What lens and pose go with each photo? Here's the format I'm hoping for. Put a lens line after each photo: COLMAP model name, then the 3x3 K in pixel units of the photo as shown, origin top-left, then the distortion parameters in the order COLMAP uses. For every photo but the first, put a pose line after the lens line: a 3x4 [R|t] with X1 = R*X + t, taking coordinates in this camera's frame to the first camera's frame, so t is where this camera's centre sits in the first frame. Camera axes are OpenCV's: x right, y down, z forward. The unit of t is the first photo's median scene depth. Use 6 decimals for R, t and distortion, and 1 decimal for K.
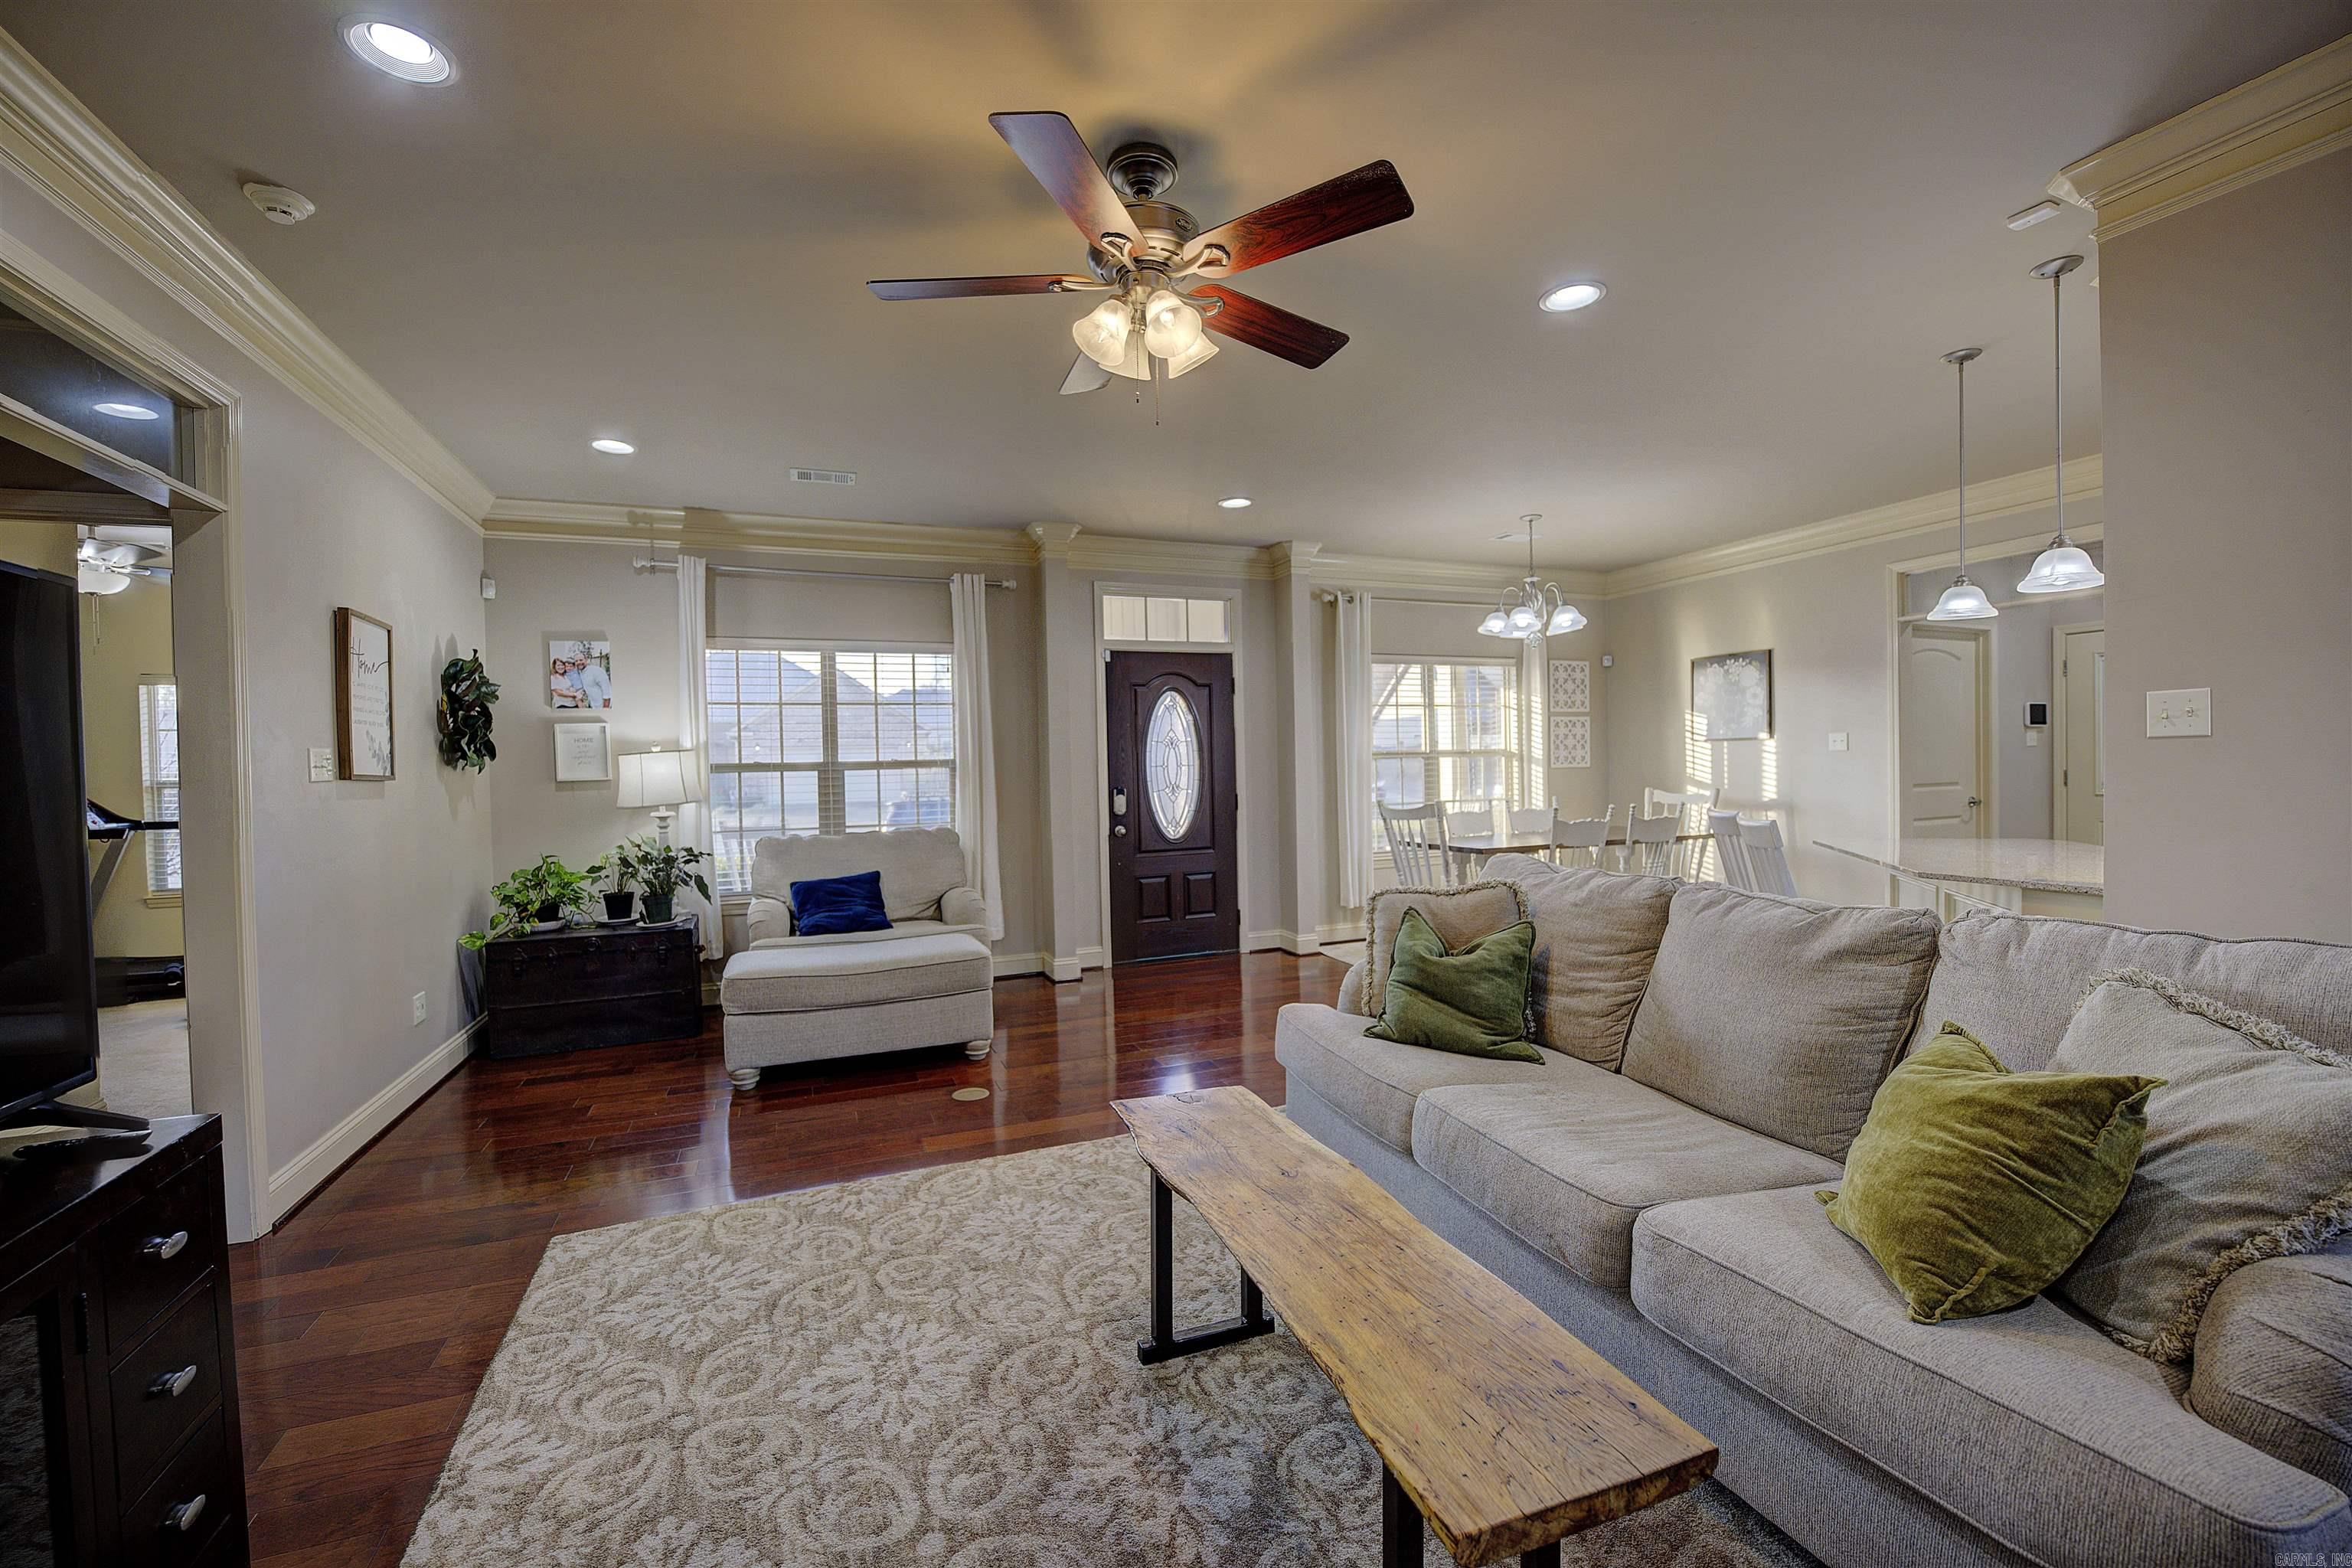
lens RADIAL K [[944.8, 0, 1160.9], [0, 944.8, 783.7], [0, 0, 1]] dist [-0.025042, 0.001586]
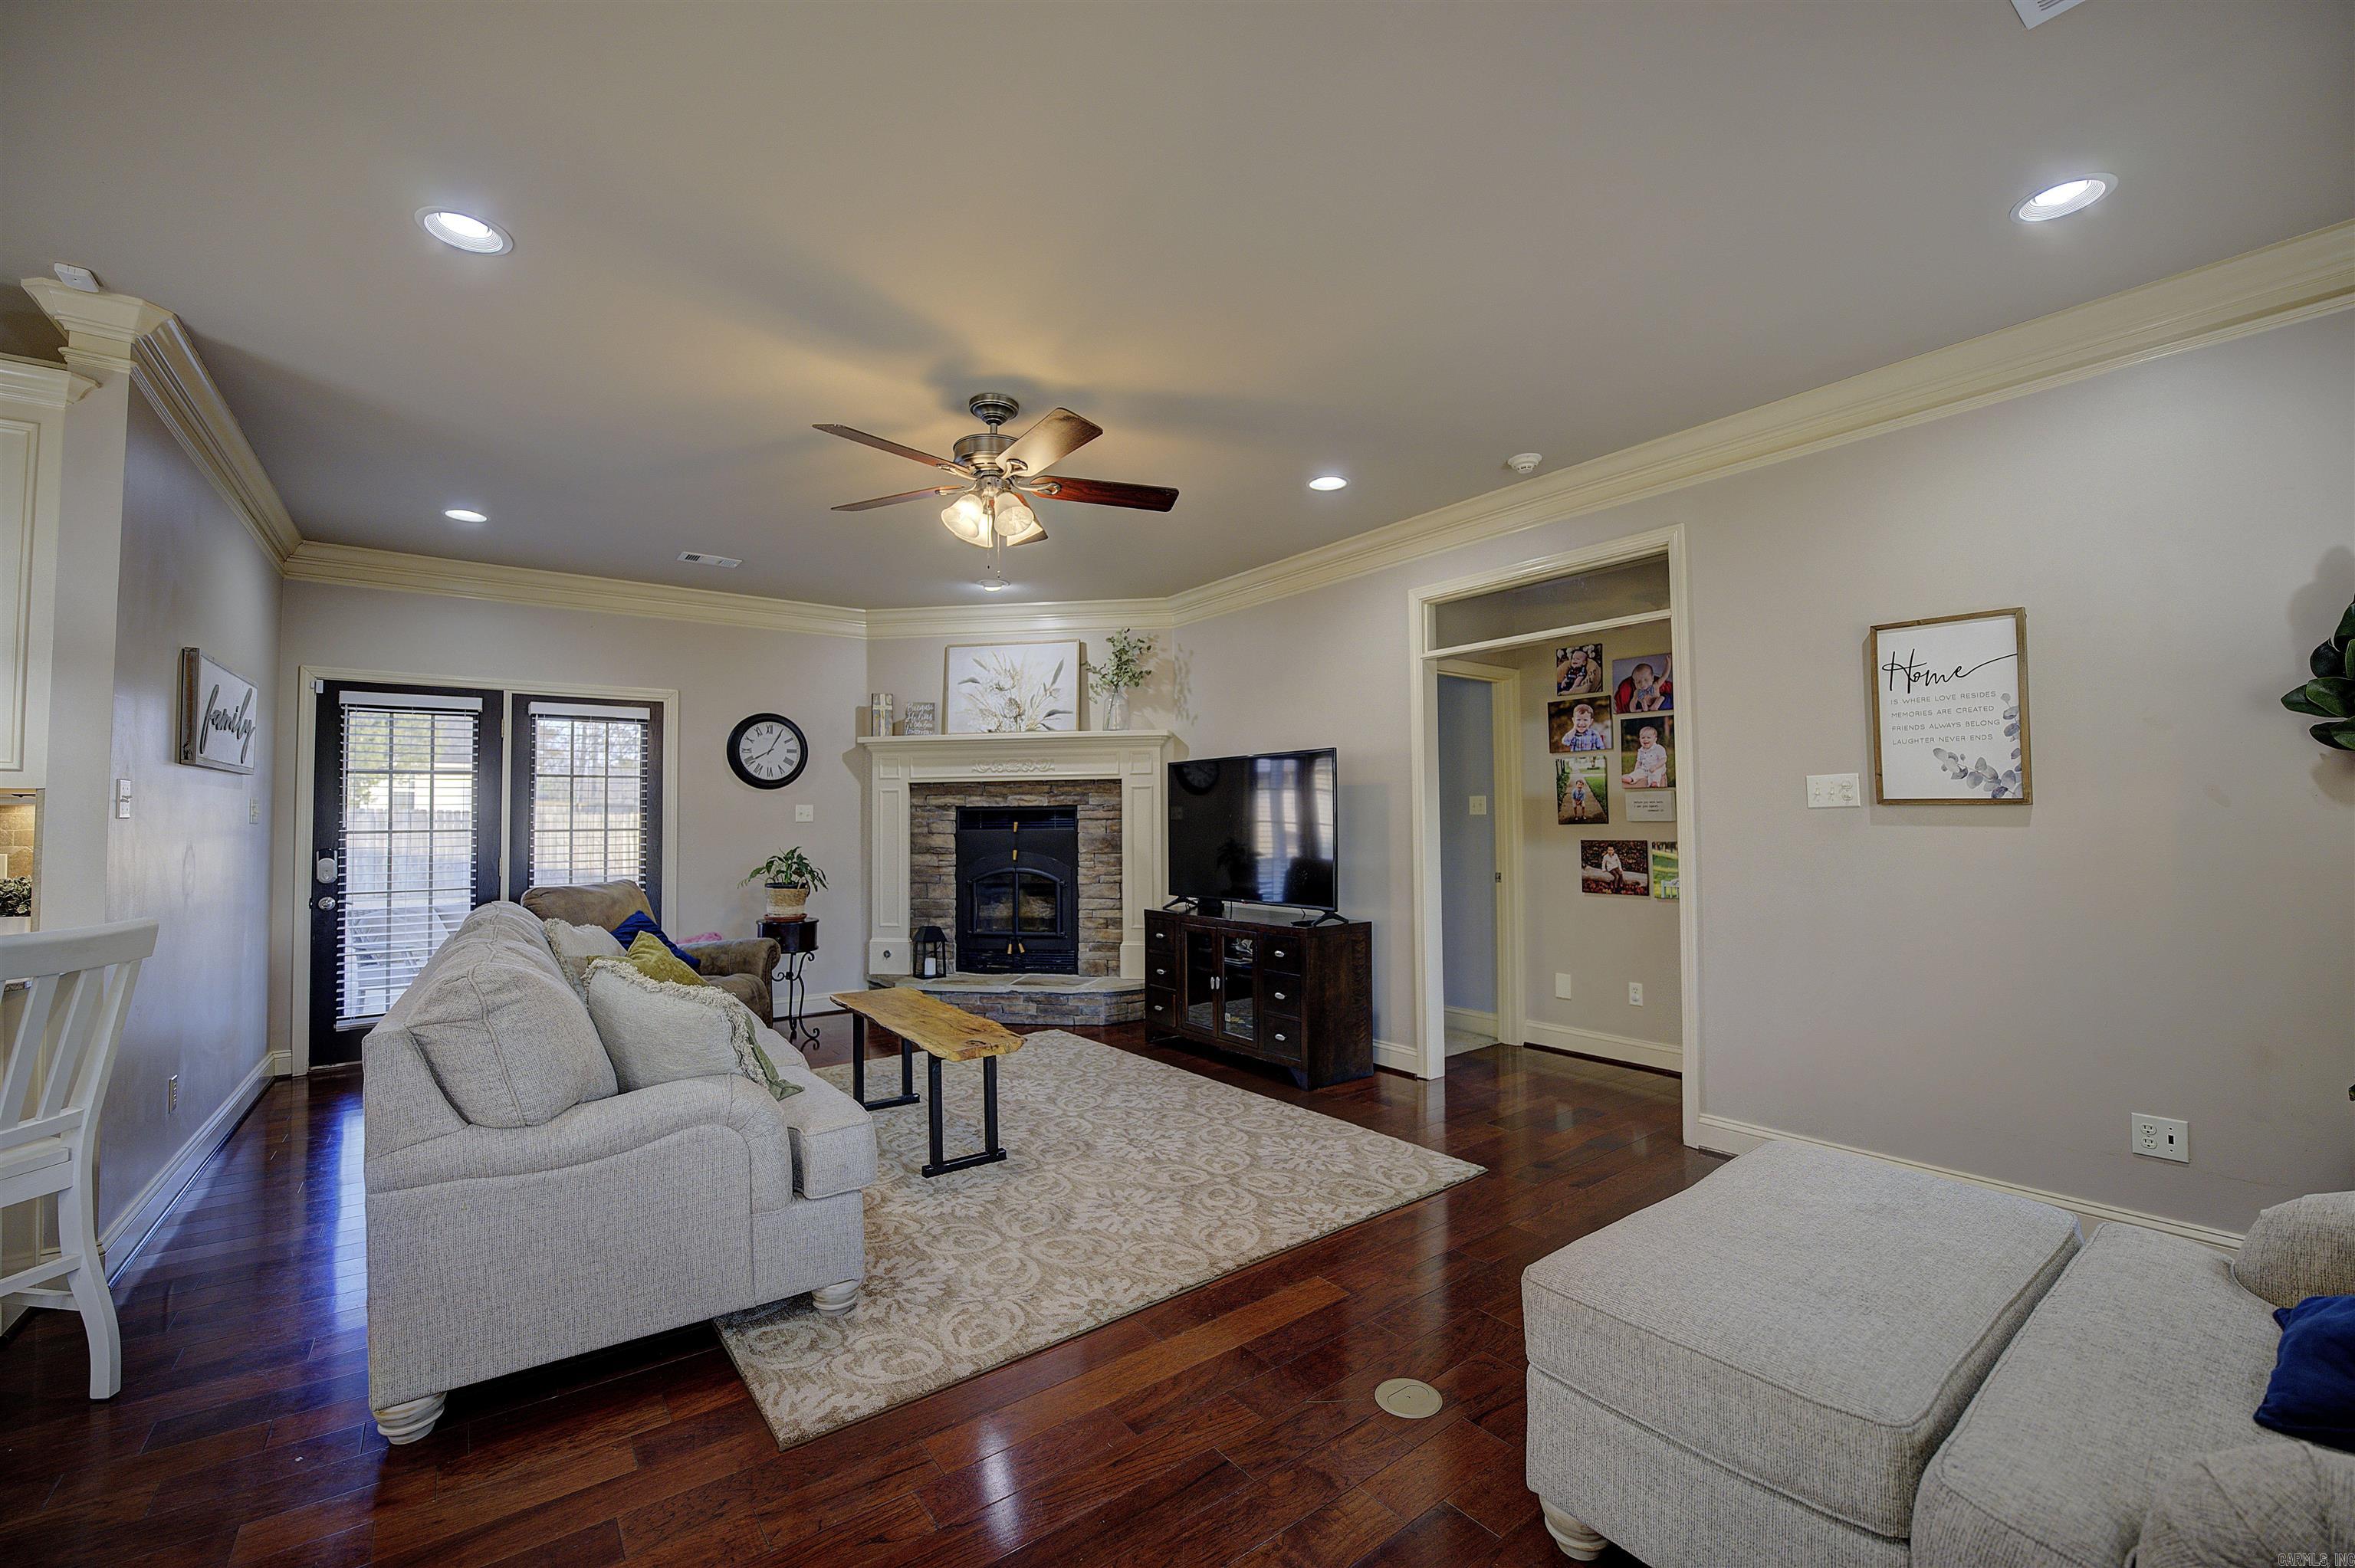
lens RADIAL K [[945.8, 0, 1183.3], [0, 945.8, 784.9], [0, 0, 1]] dist [-0.025042, 0.001586]
pose [[-0.960991, 0.021138, -0.275770, 0.051114], [0.025969, 0.999566, -0.013879, -0.019482], [0.275357, -0.020499, -0.961123, 1.112382]]
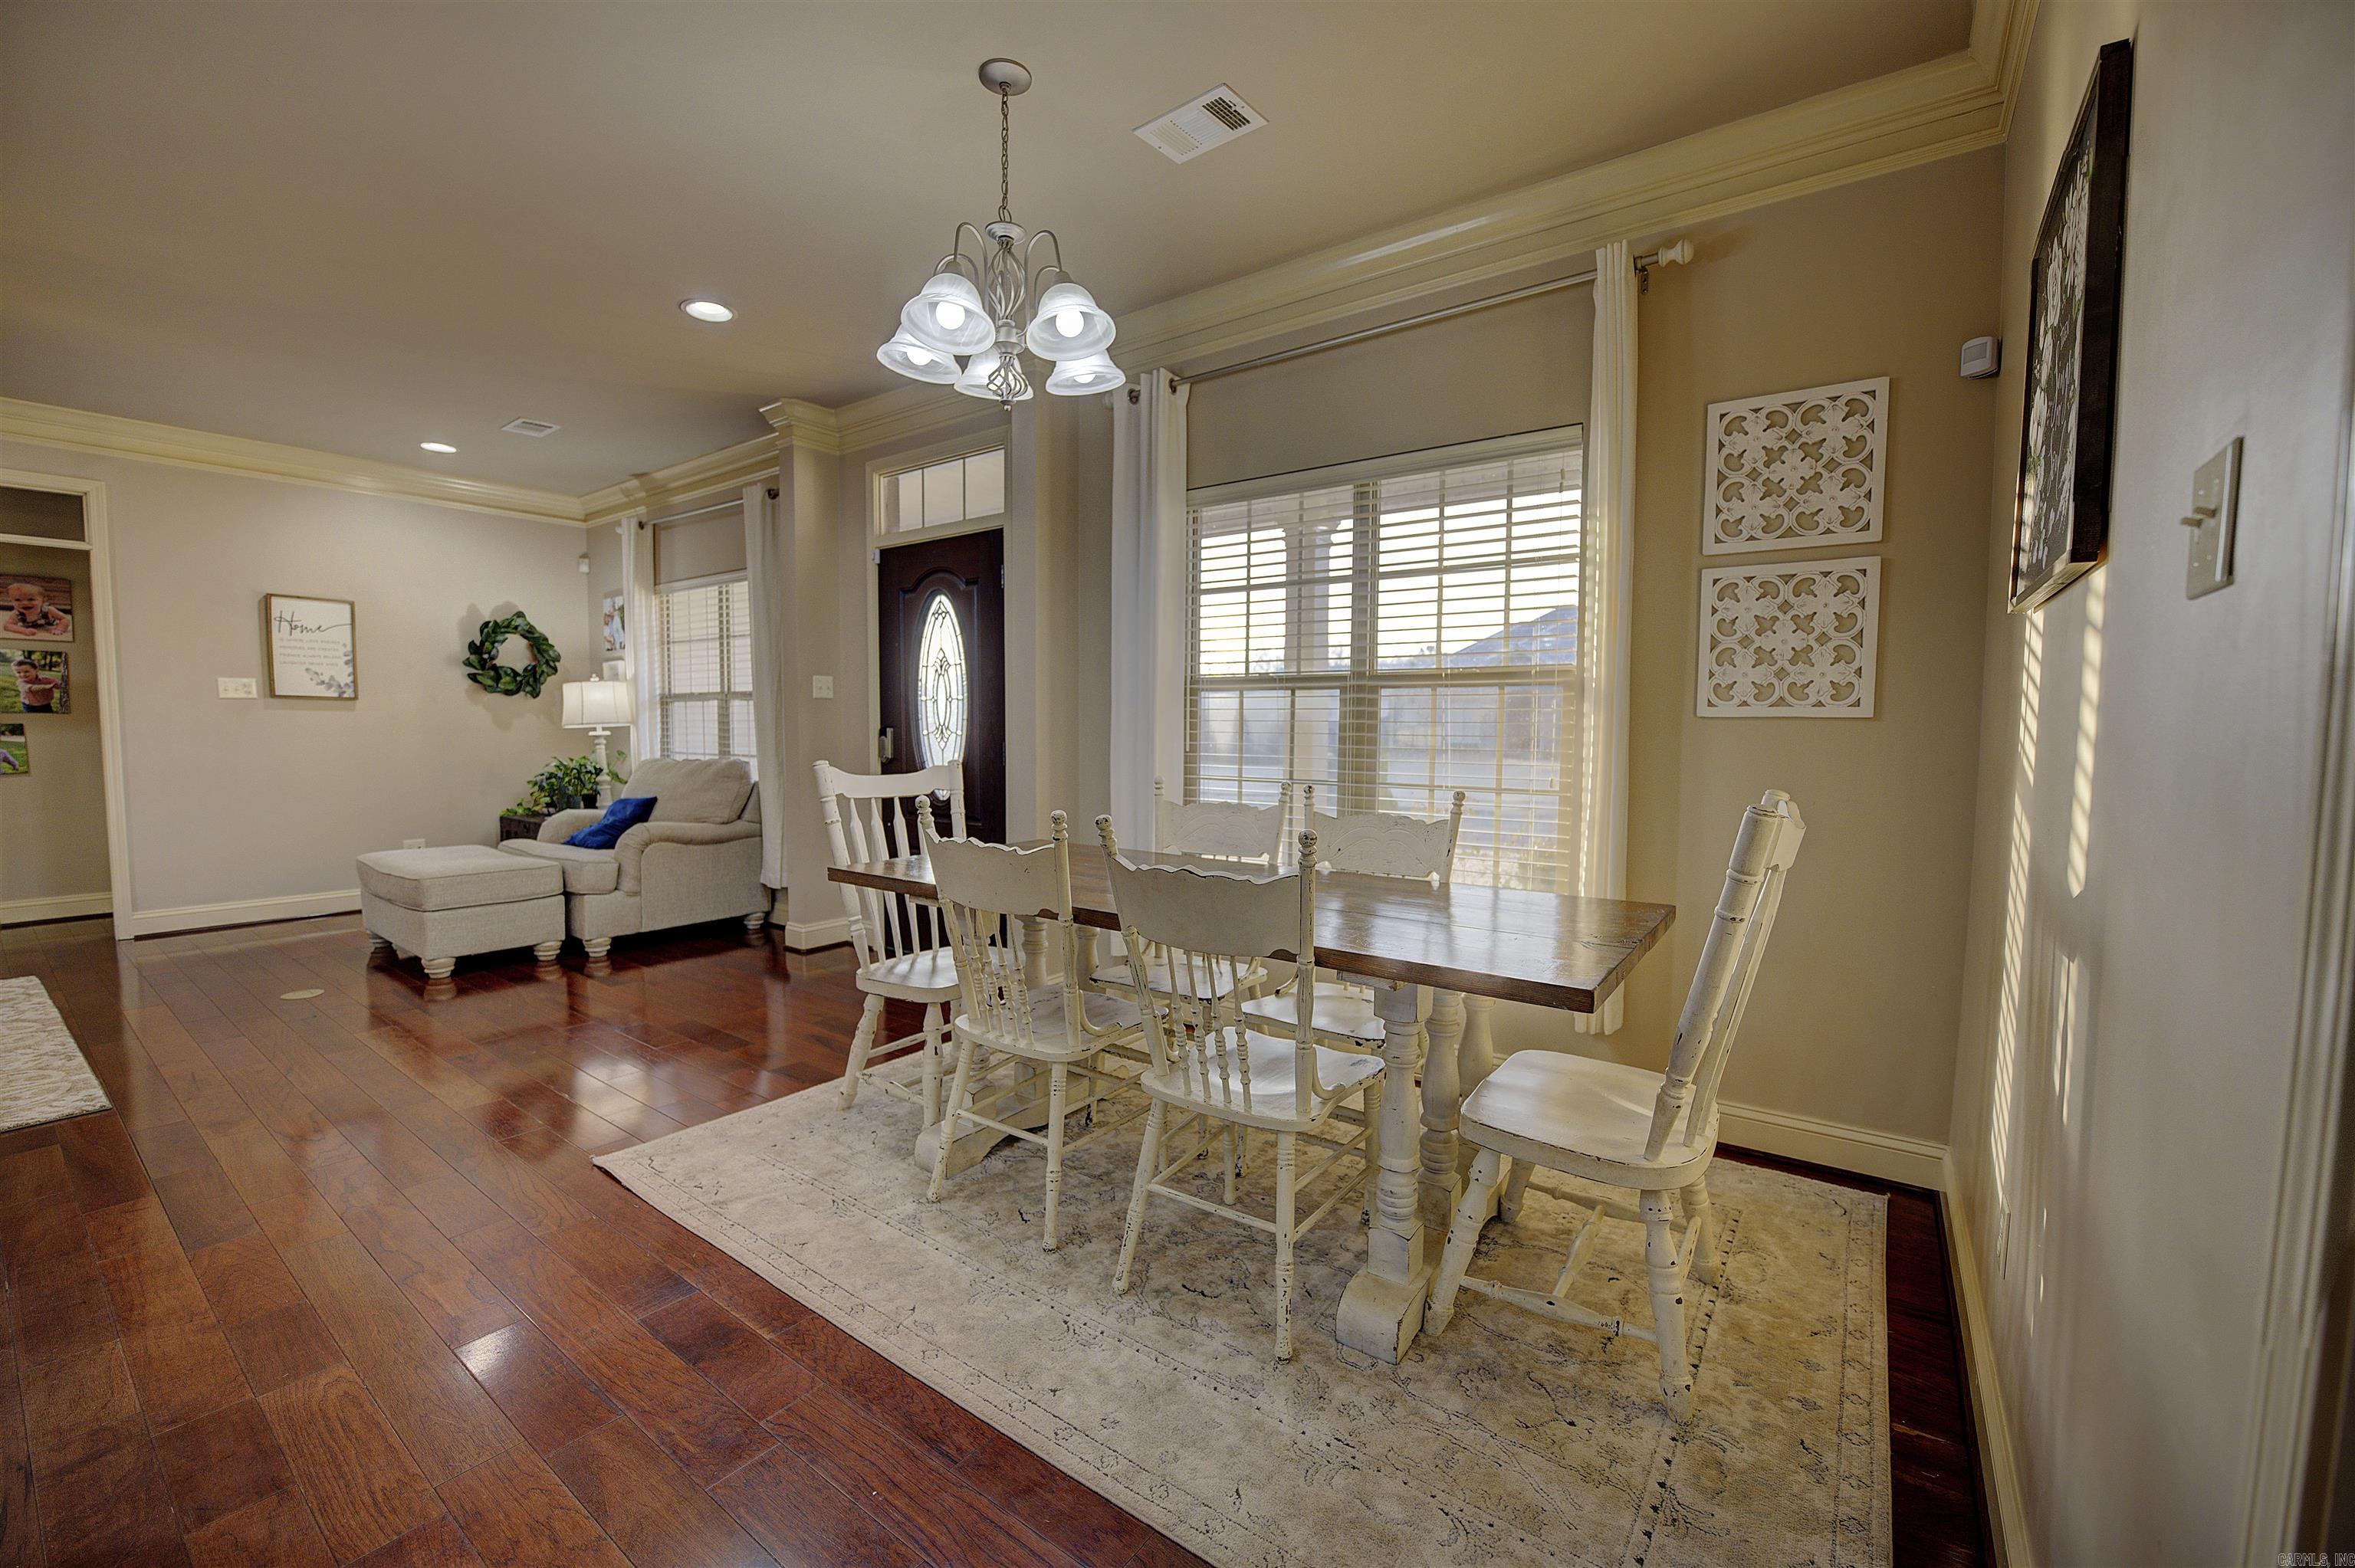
lens RADIAL K [[945.8, 0, 1177.2], [0, 945.8, 792.2], [0, 0, 1]] dist [-0.025042, 0.001586]
pose [[0.535075, 0.086369, -0.840378, 0.895957], [-0.033152, 0.996141, 0.081269, -0.015701], [0.844154, -0.015625, 0.535873, 0.950823]]
